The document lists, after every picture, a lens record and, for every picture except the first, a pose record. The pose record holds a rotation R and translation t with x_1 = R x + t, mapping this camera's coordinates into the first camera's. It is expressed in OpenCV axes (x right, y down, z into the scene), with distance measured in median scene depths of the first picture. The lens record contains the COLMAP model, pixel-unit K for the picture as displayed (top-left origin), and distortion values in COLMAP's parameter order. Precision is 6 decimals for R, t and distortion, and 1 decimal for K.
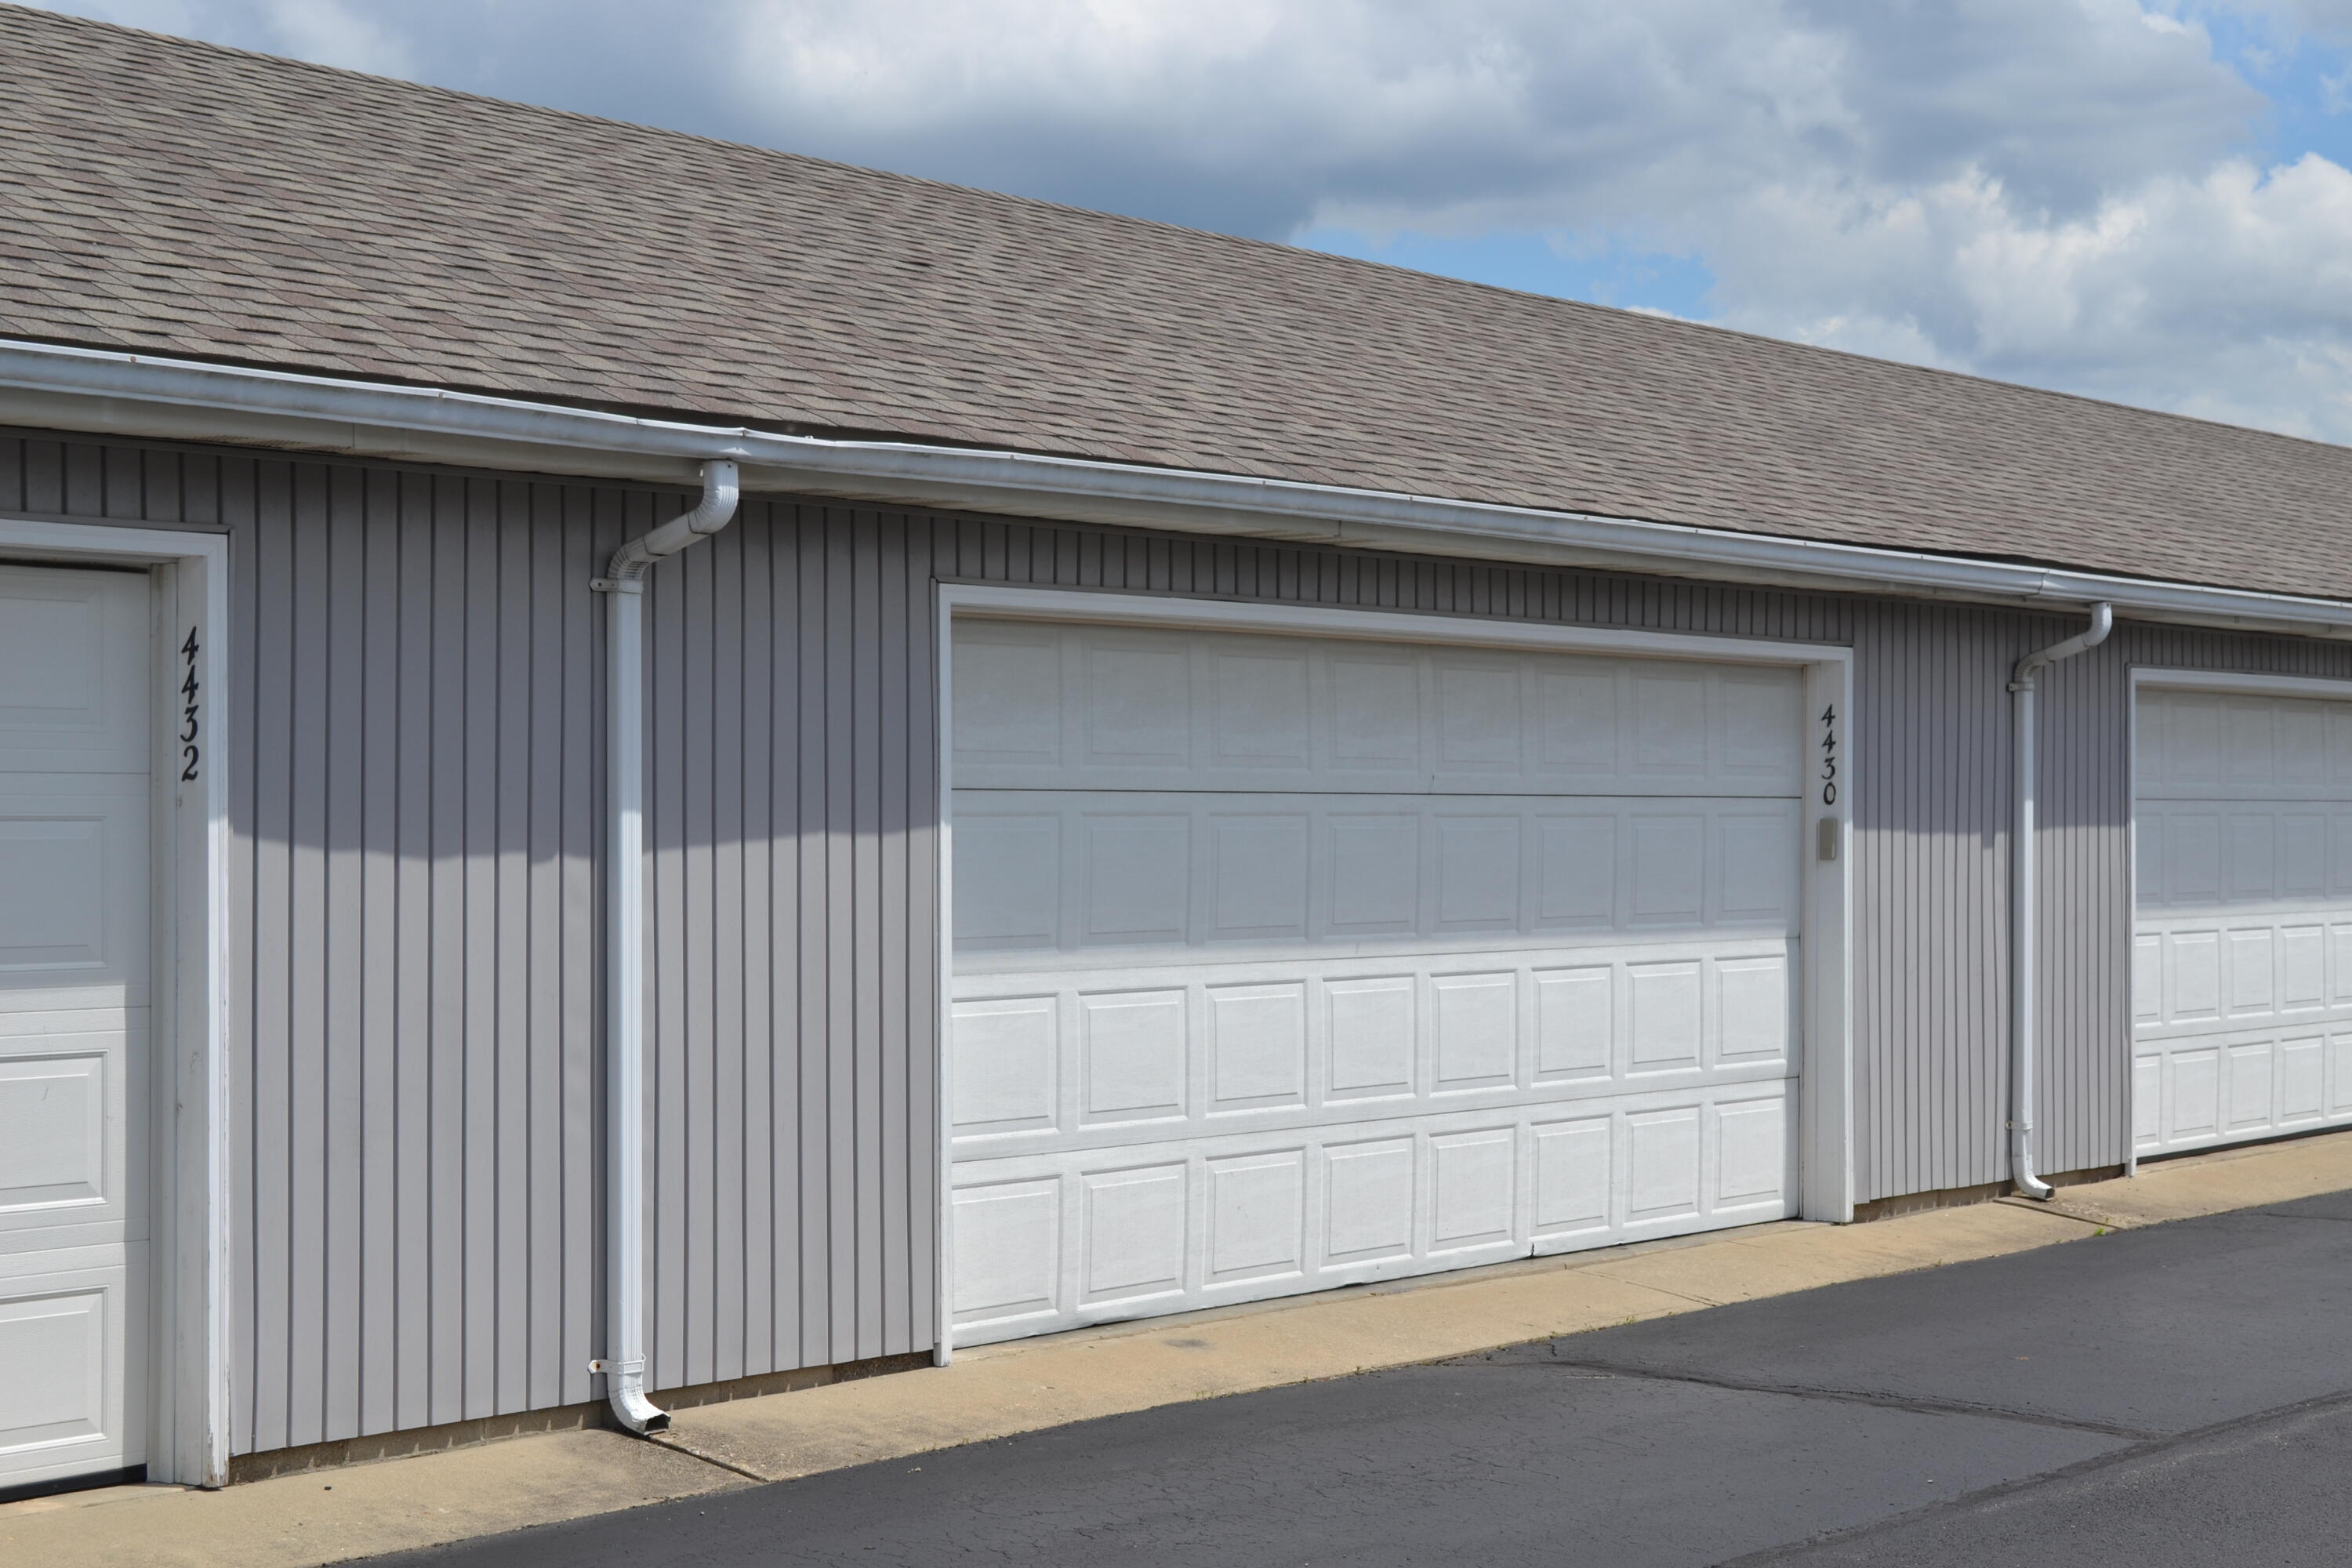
lens RADIAL K [[3703.9, 0, 1188.6], [0, 3703.9, 785.3], [0, 0, 1]] dist [-0.015230, 0.000000]
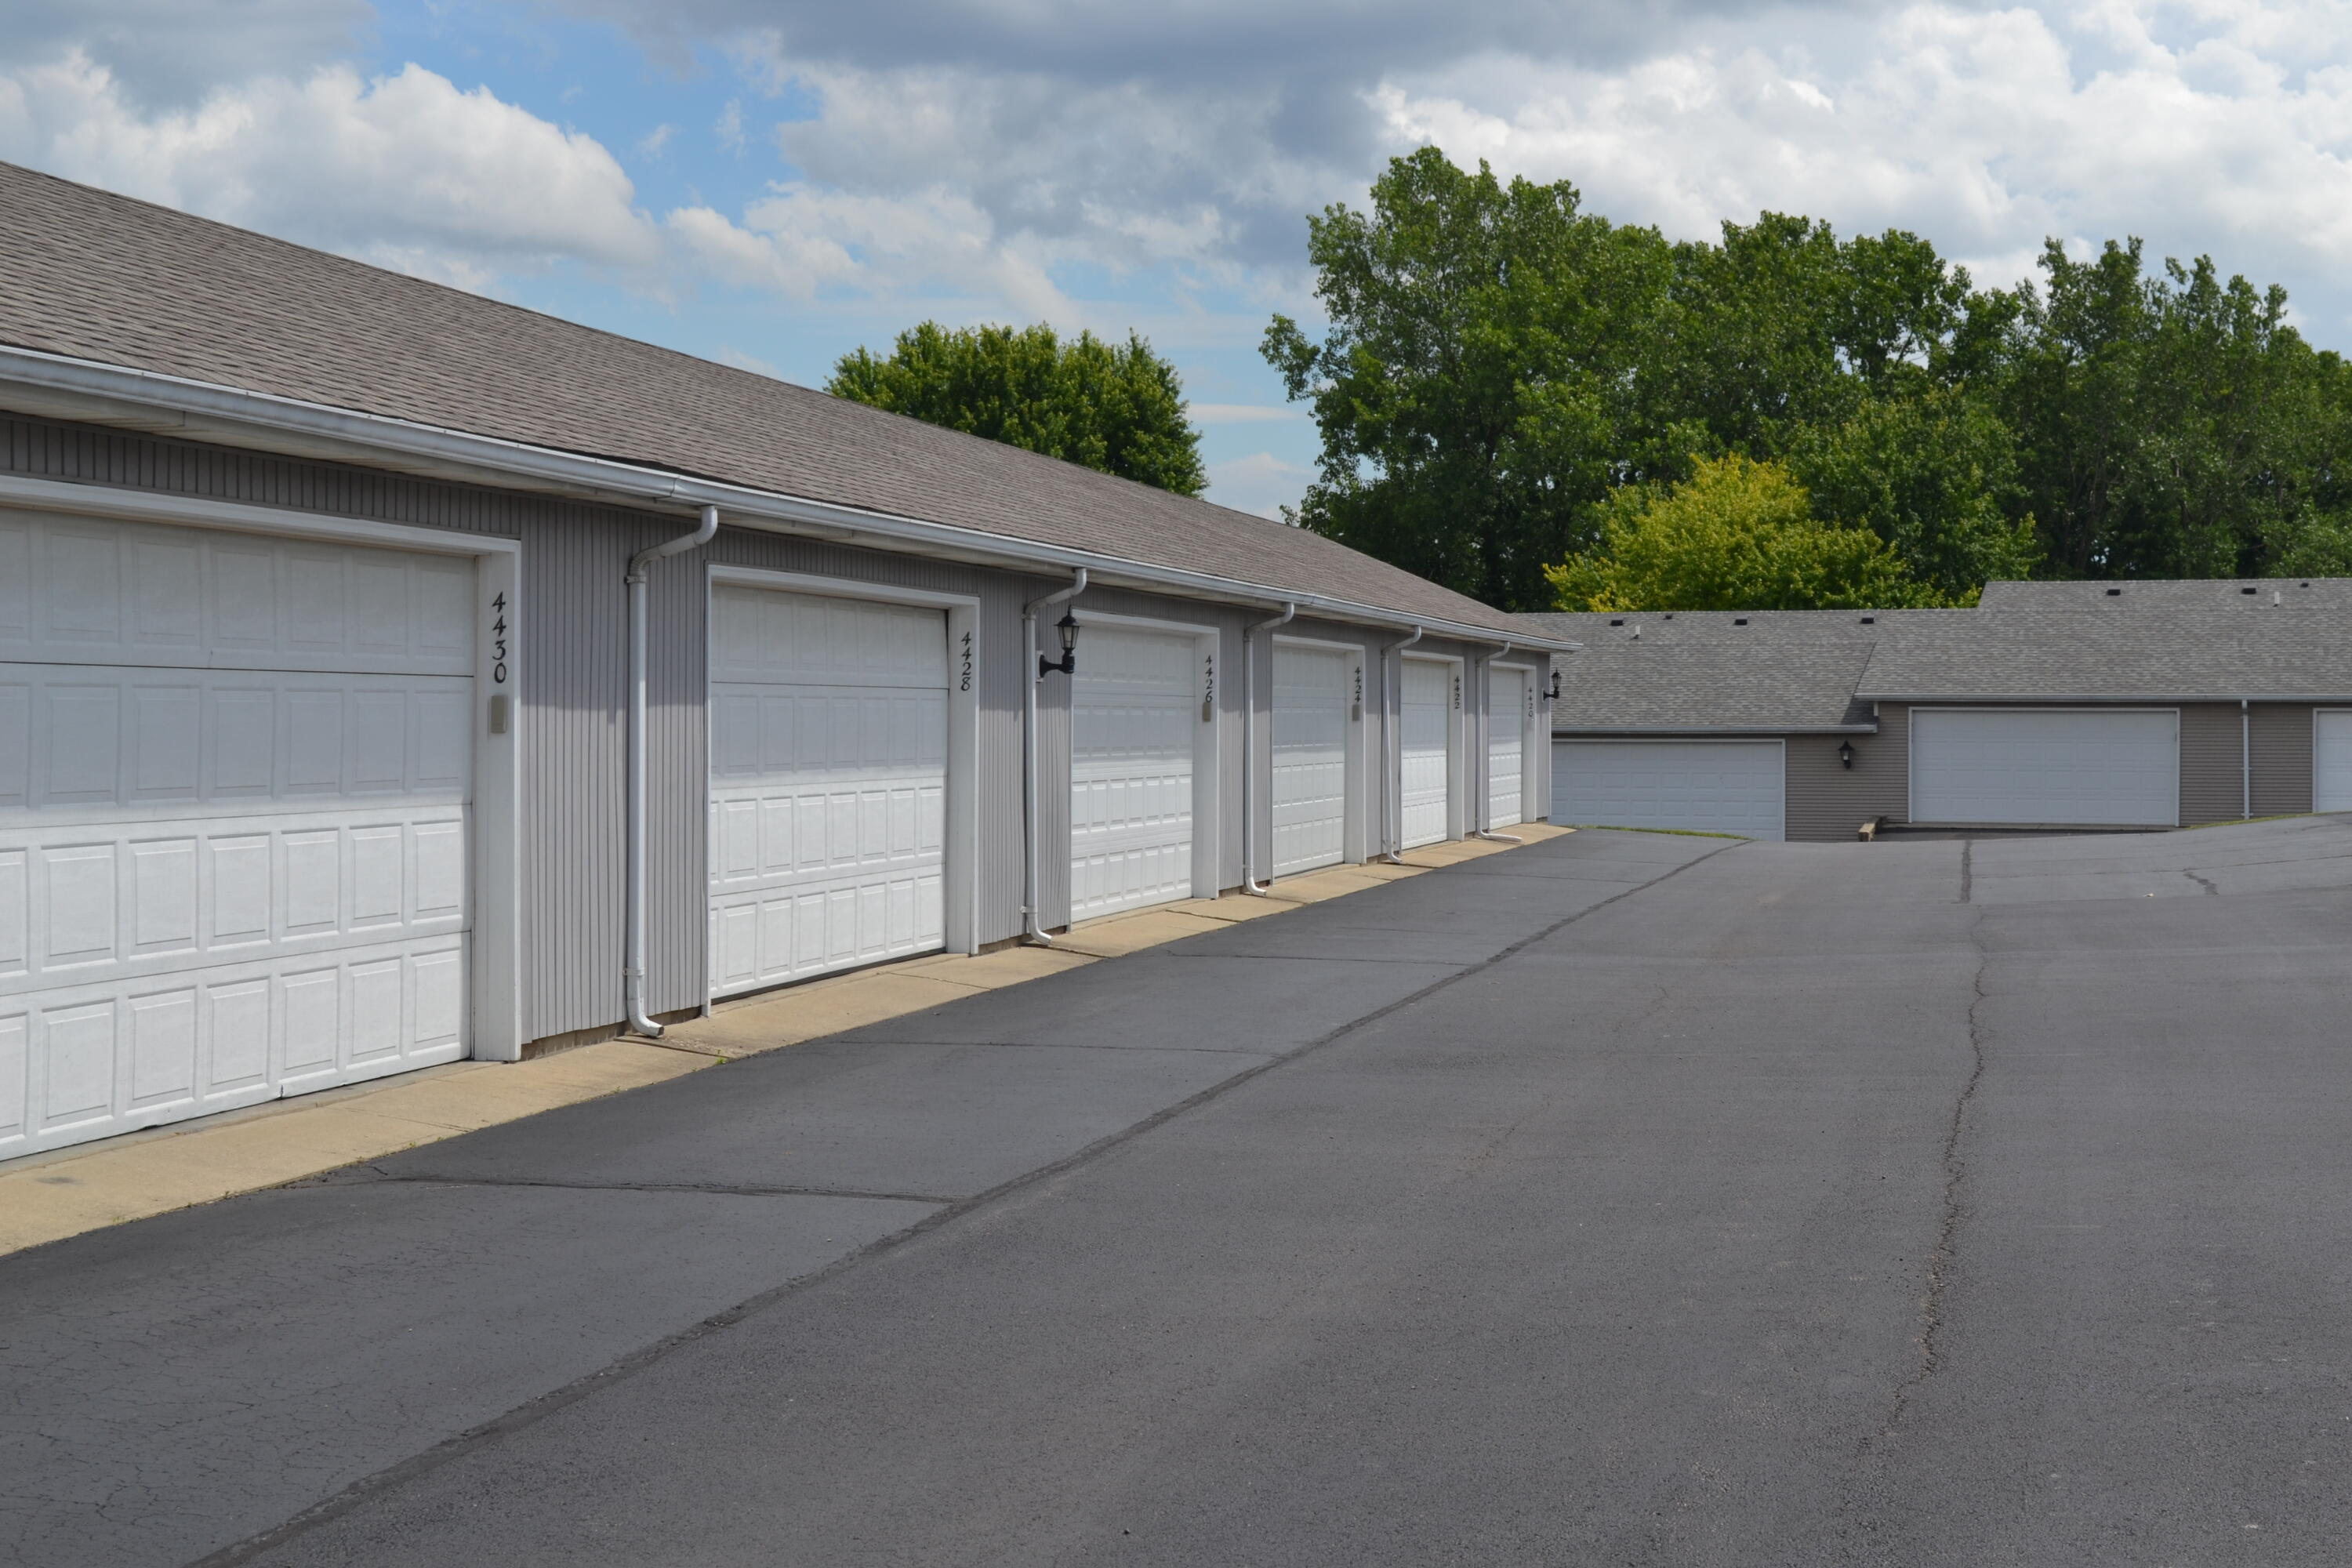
lens RADIAL K [[3703.9, 0, 1175.4], [0, 3703.9, 784.8], [0, 0, 1]] dist [-0.015230, 0.000000]
pose [[0.881928, -0.007765, 0.471320, -0.169391], [-0.004963, 0.999656, 0.025755, 0.006201], [-0.471358, -0.025053, 0.881586, -0.066888]]
